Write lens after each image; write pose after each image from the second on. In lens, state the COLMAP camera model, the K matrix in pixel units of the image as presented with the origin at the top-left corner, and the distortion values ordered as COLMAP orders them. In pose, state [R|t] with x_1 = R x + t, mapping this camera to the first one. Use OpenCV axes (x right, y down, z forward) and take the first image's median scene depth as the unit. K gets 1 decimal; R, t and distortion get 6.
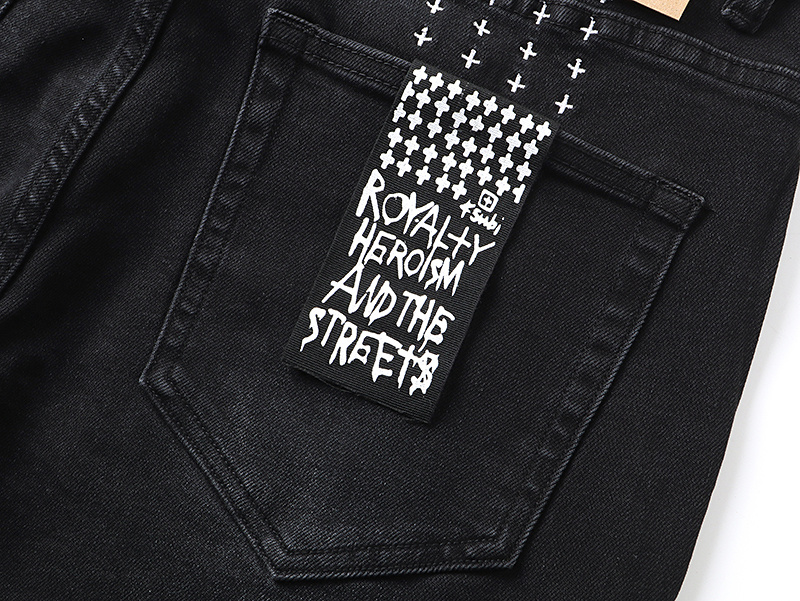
lens RADIAL K [[1017.4, 0, 400.5], [0, 1017.4, 300.4], [0, 0, 1]] dist [-0.023006, 0.000000]
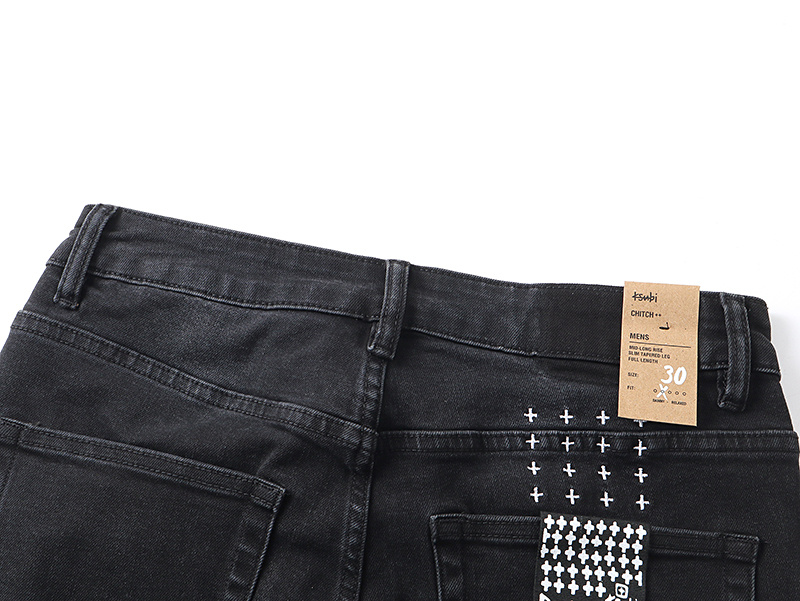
lens RADIAL K [[1017.4, 0, 399.6], [0, 1017.4, 301.0], [0, 0, 1]] dist [-0.023006, 0.000000]
pose [[0.954192, -0.295378, 0.047642, -0.161858], [0.296871, 0.914885, -0.273594, -0.173769], [0.037226, 0.275205, 0.960664, -0.507713]]
